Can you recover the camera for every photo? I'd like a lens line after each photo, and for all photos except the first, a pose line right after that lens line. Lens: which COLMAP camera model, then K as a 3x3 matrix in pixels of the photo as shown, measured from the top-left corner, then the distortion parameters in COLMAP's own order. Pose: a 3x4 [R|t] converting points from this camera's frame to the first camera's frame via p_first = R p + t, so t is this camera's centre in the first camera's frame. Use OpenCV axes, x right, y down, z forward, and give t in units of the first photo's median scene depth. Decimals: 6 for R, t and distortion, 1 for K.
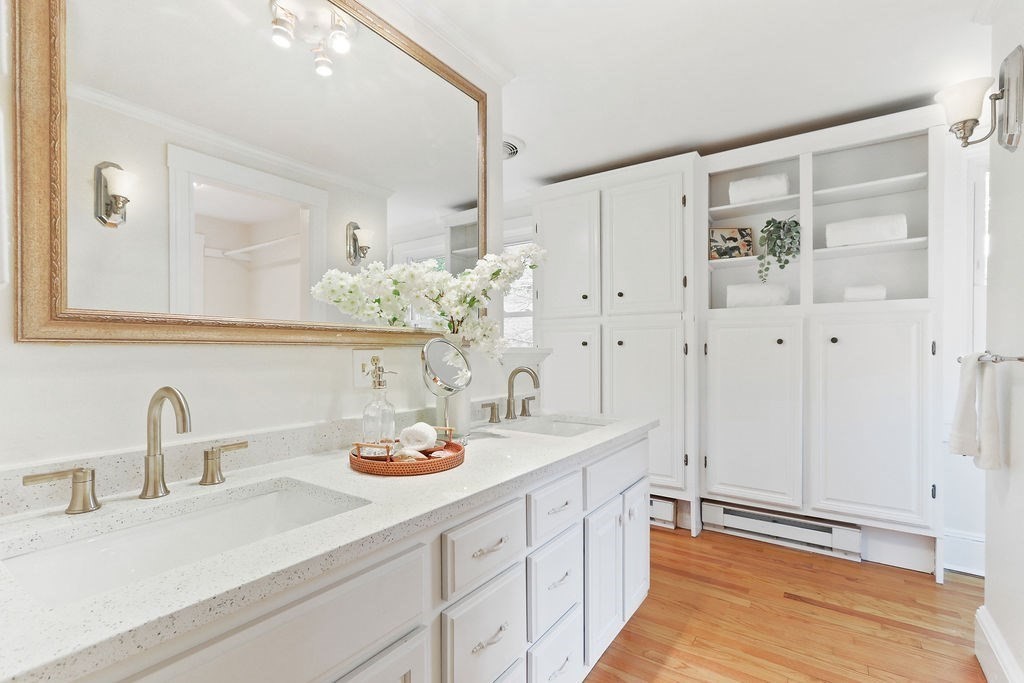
lens RADIAL K [[469.2, 0, 511.2], [0, 469.2, 345.4], [0, 0, 1]] dist [-0.000547, 0.000188]
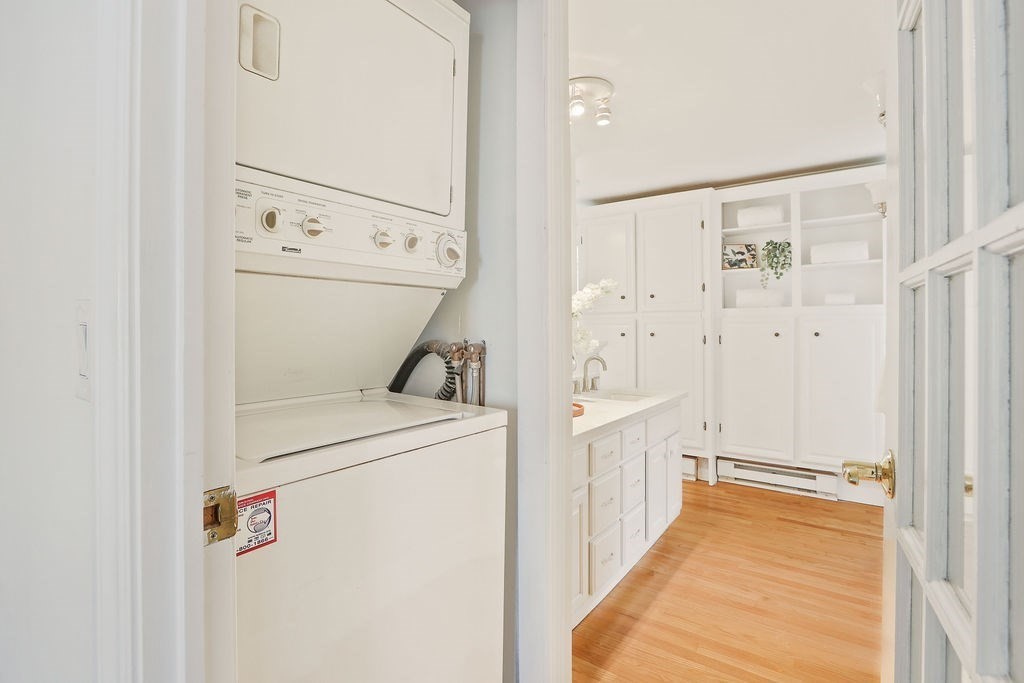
lens RADIAL K [[498.7, 0, 493.2], [0, 498.7, 318.8], [0, 0, 1]] dist [-0.022047, -0.000145]
pose [[0.999434, -0.001494, -0.033600, -0.172546], [0.001252, 0.999973, -0.007219, -0.042809], [0.033609, 0.007173, 0.999409, -0.408478]]
